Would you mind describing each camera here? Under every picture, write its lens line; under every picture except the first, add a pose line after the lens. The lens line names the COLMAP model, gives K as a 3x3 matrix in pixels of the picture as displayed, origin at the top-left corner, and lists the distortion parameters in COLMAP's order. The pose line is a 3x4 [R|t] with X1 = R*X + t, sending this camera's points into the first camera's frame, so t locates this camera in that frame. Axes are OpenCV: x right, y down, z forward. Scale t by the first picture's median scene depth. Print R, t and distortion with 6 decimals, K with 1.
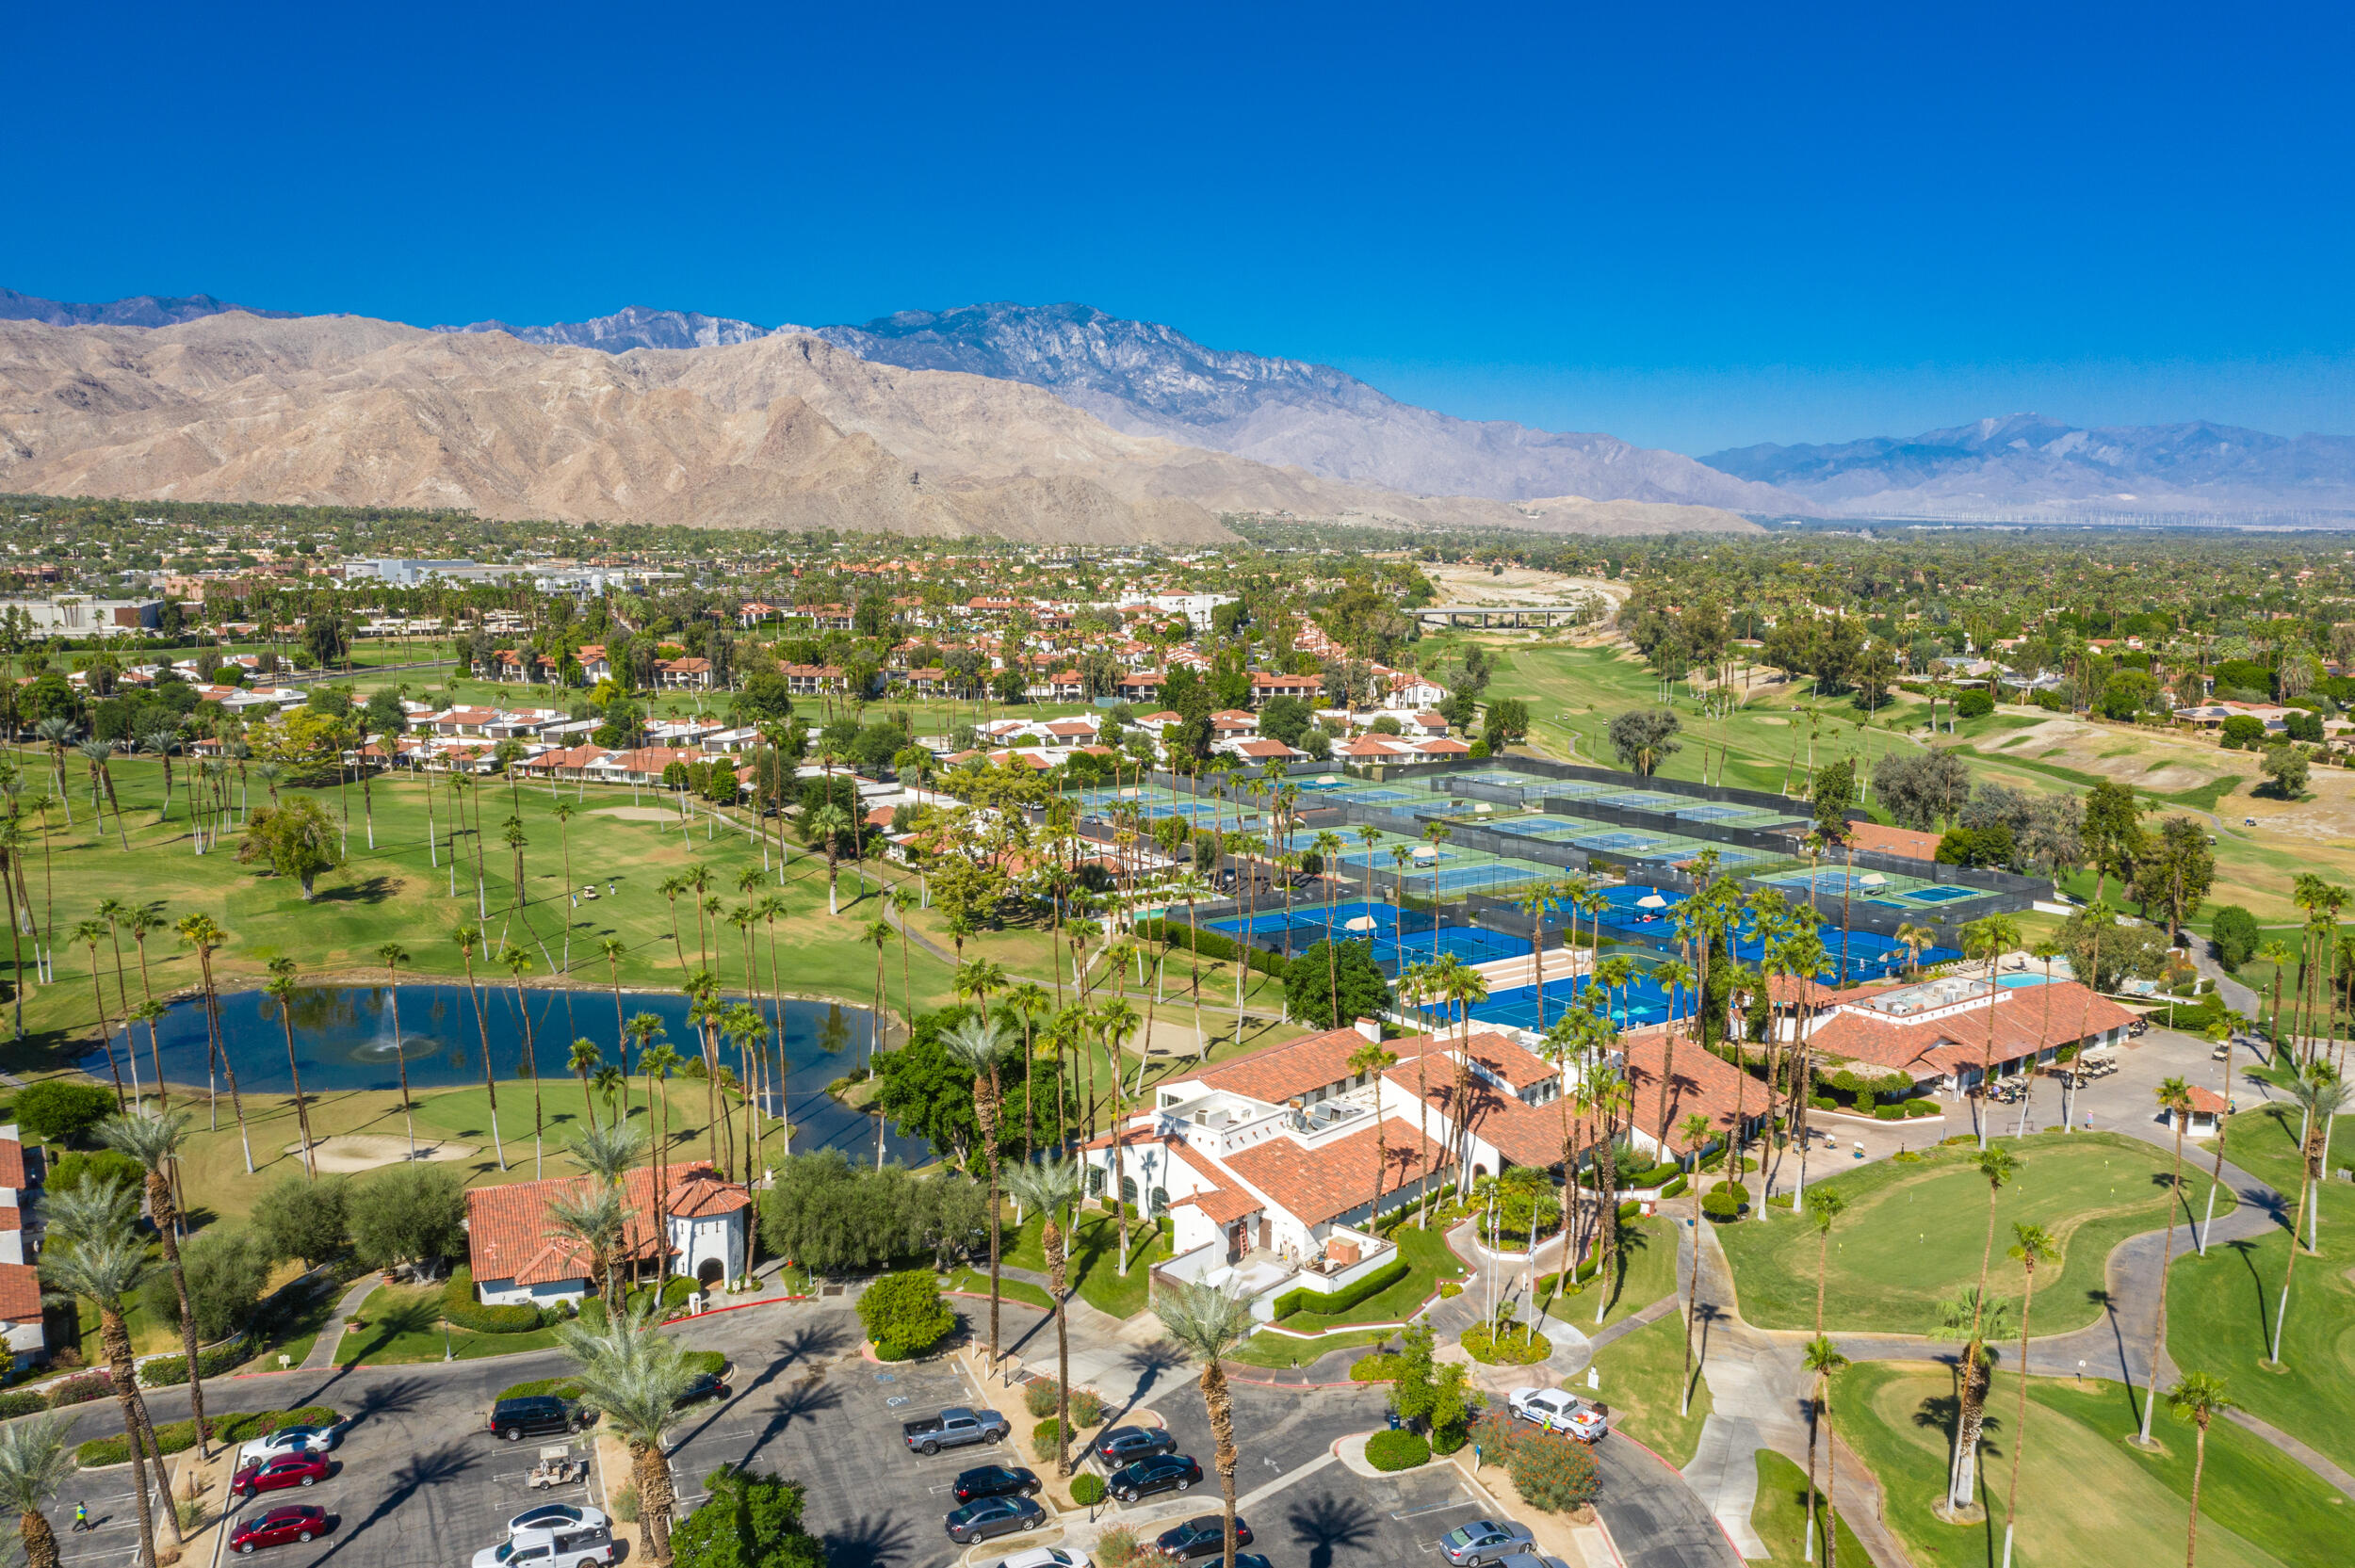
lens RADIAL K [[1852.5, 0, 1169.6], [0, 1852.5, 784.8], [0, 0, 1]] dist [-0.016514, 0.009168]
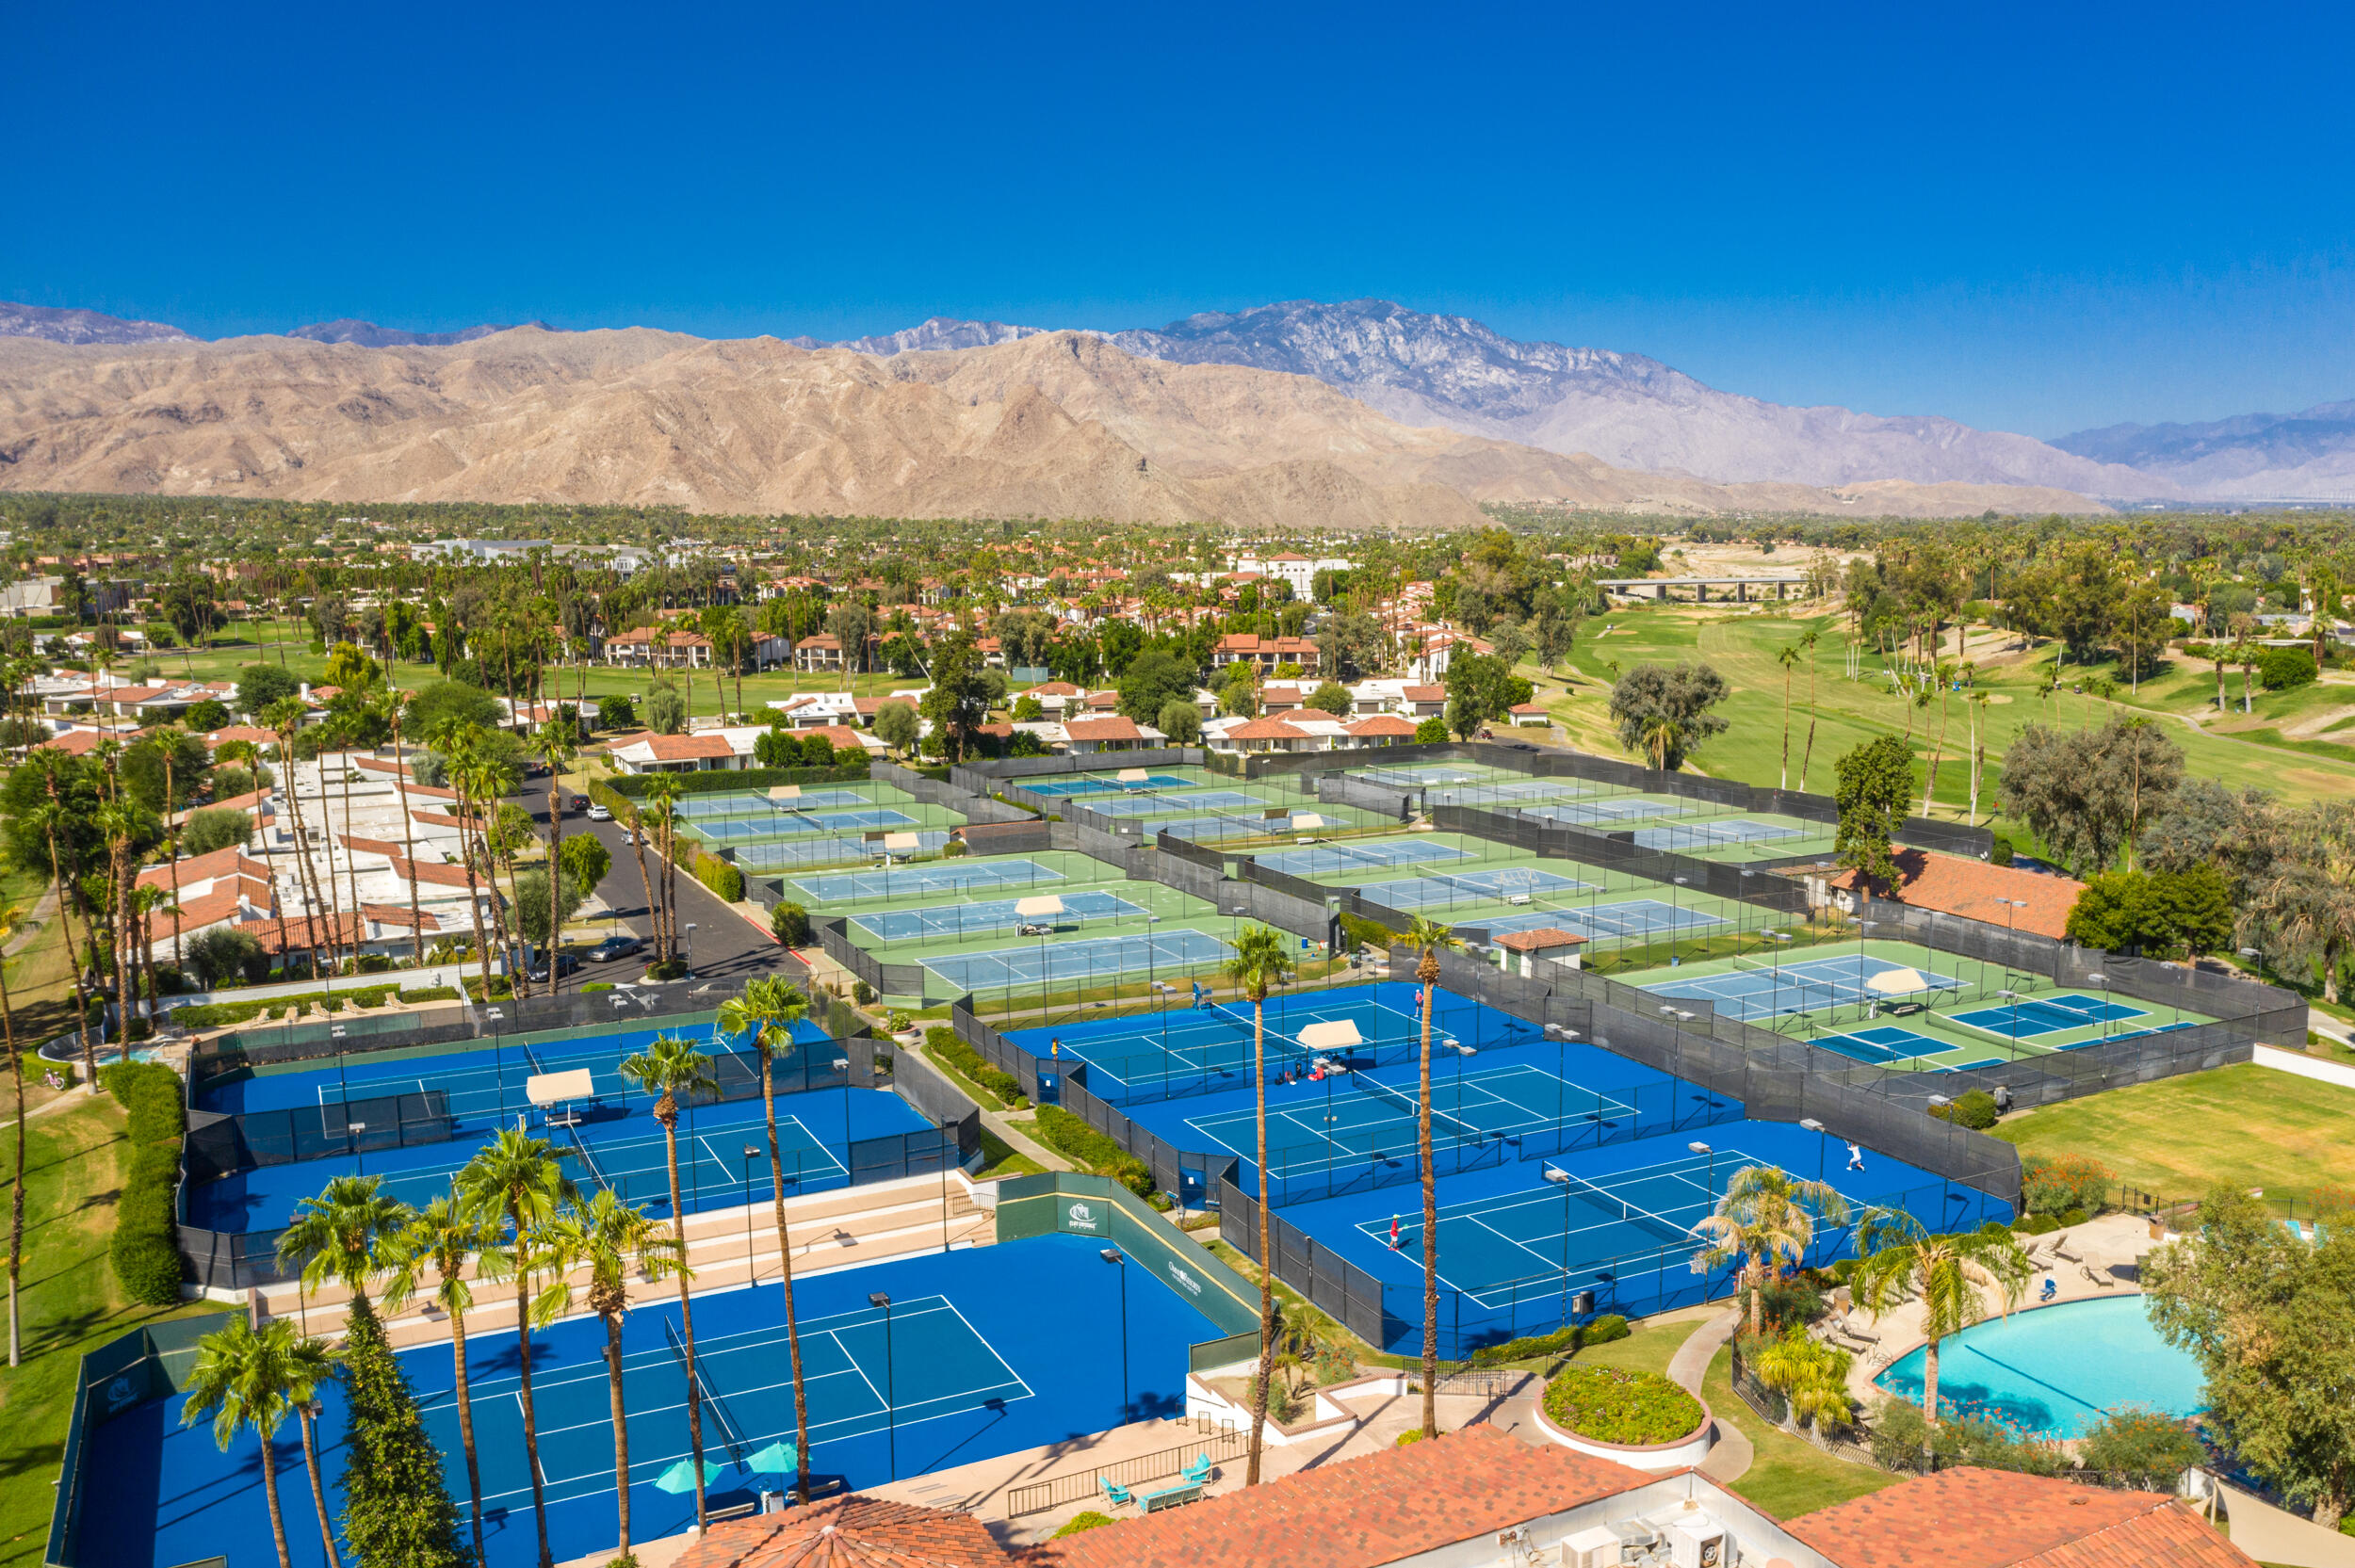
lens RADIAL K [[1852.5, 0, 1169.1], [0, 1852.5, 799.9], [0, 0, 1]] dist [-0.016514, 0.009168]
pose [[0.986120, 0.004516, -0.165970, 0.195370], [-0.003495, 0.999973, 0.006448, 0.001683], [0.165995, -0.005779, 0.986110, 0.357759]]
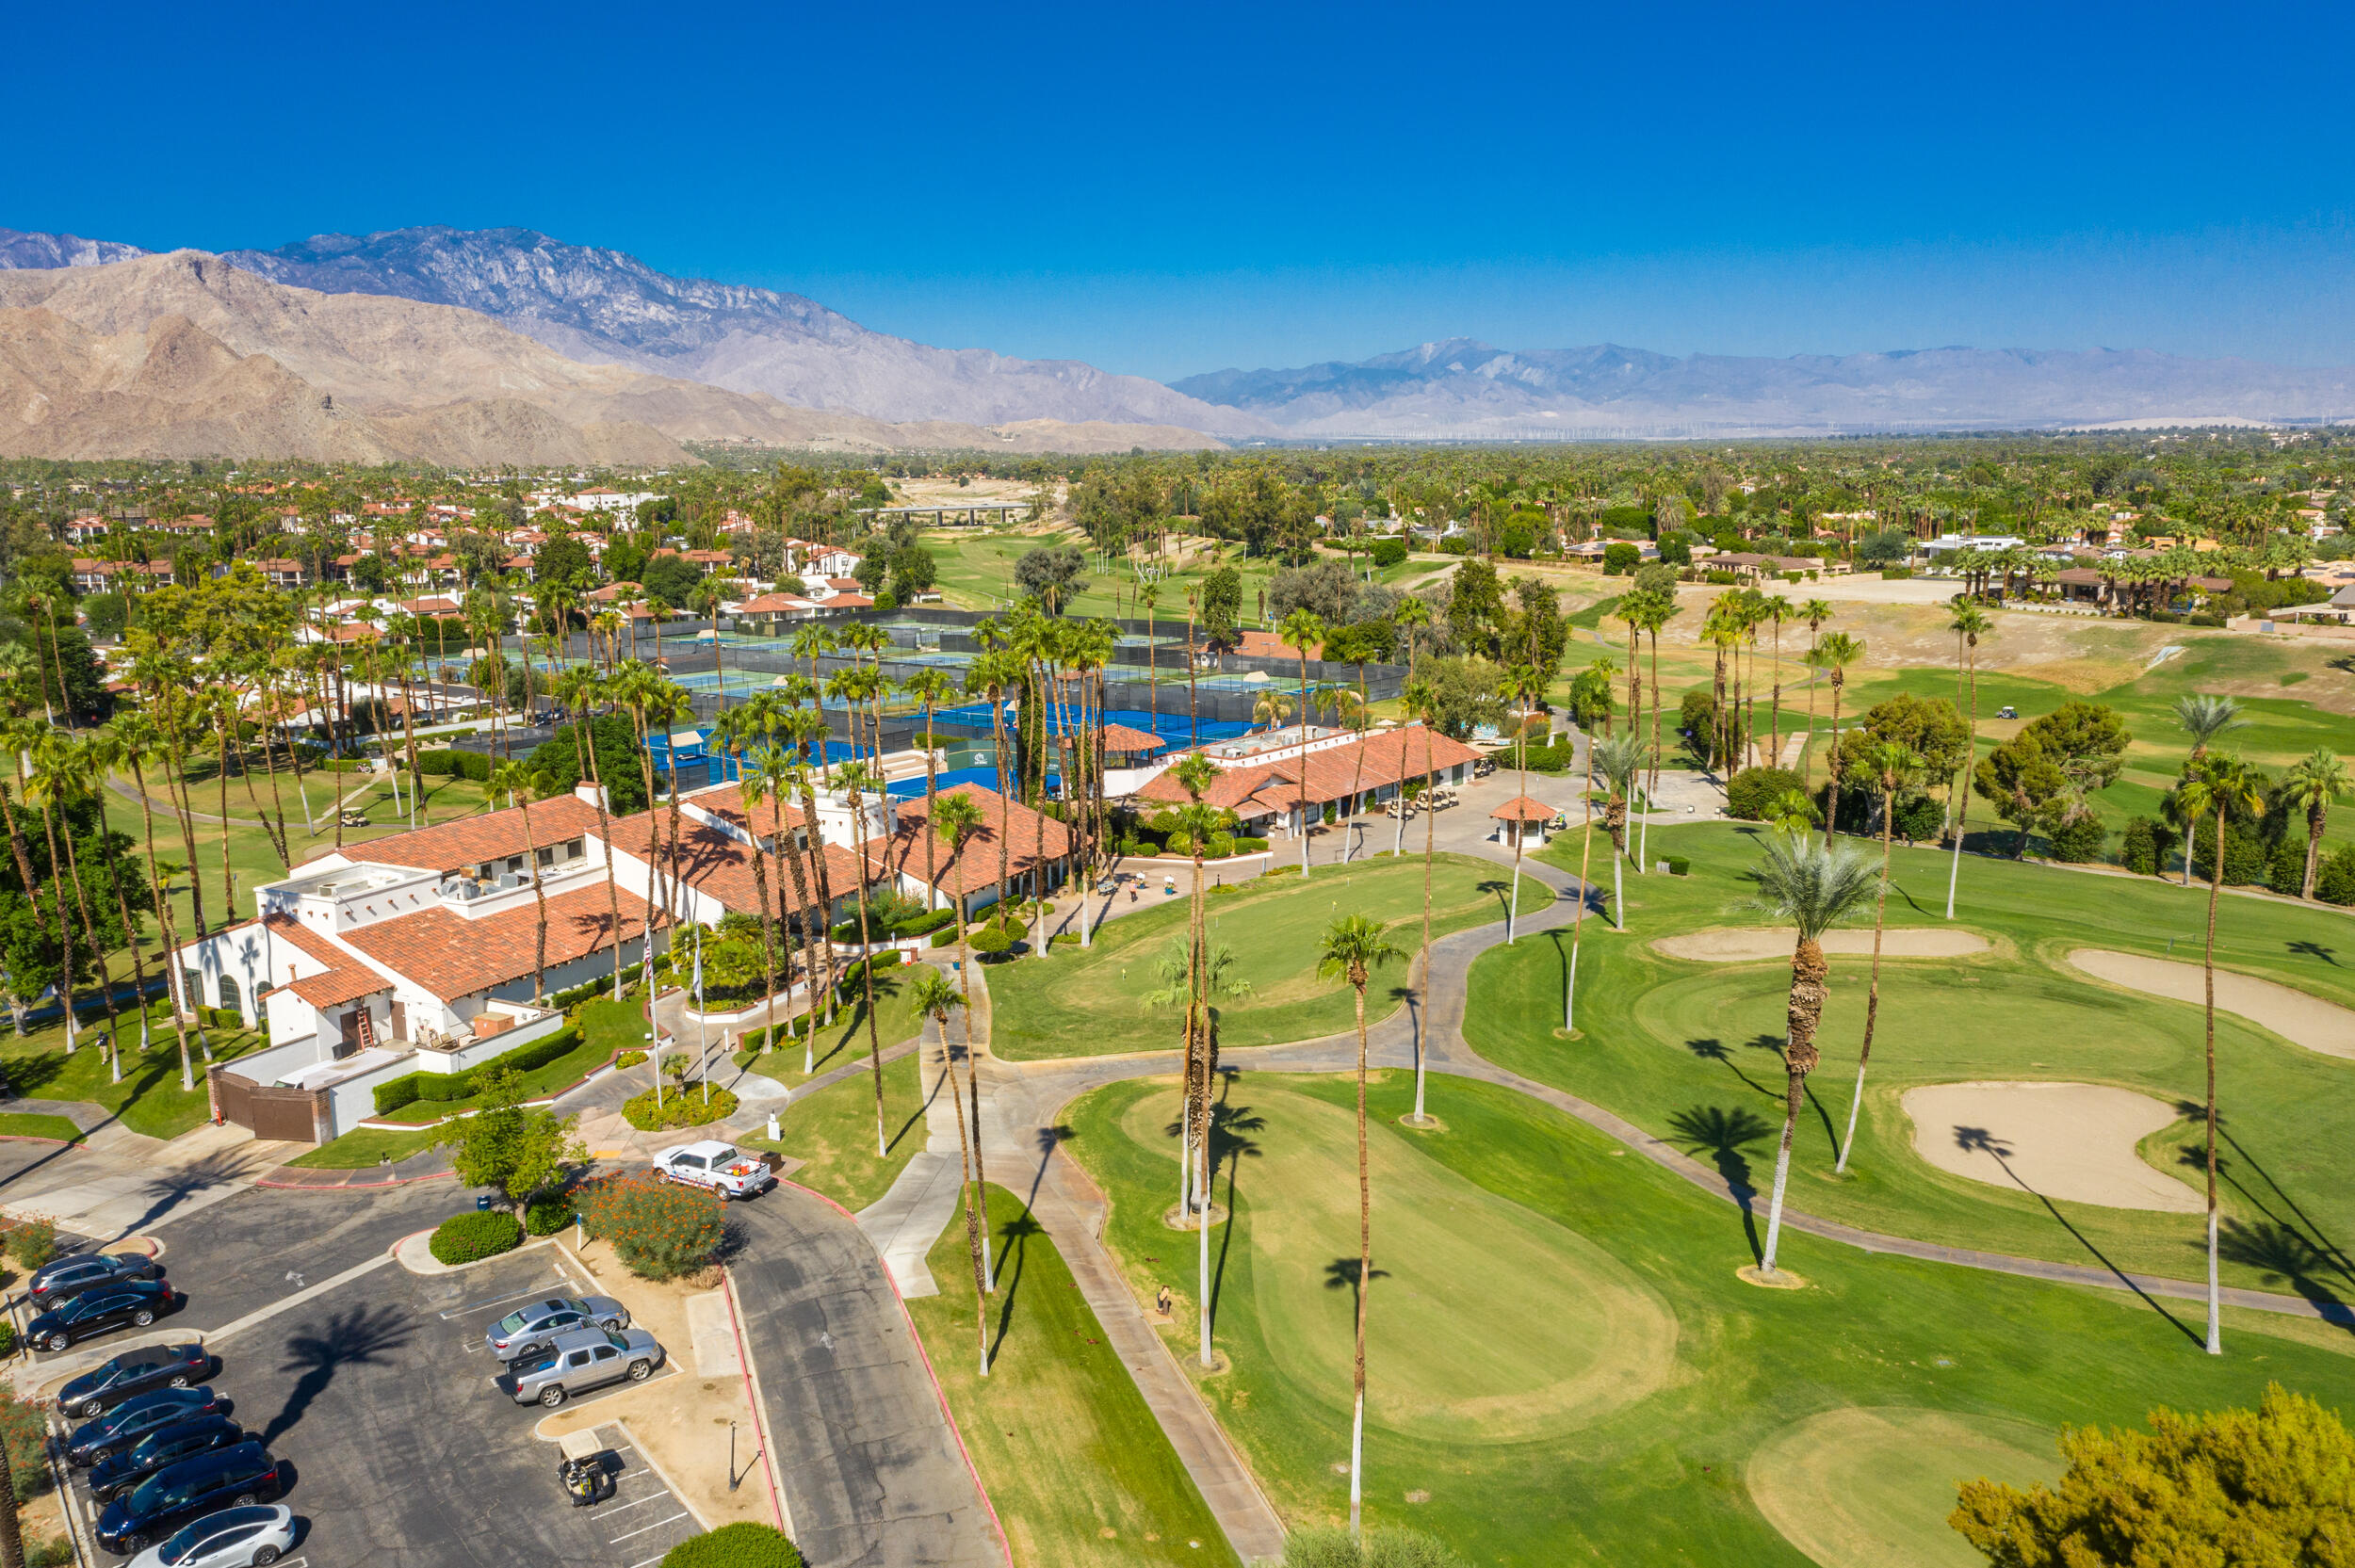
lens RADIAL K [[1852.5, 0, 1165.5], [0, 1852.5, 783.1], [0, 0, 1]] dist [-0.016514, 0.009168]
pose [[0.962996, -0.069799, 0.260322, 0.056781], [0.060786, 0.997245, 0.042524, 0.043996], [-0.262573, -0.025127, 0.964585, 0.057563]]
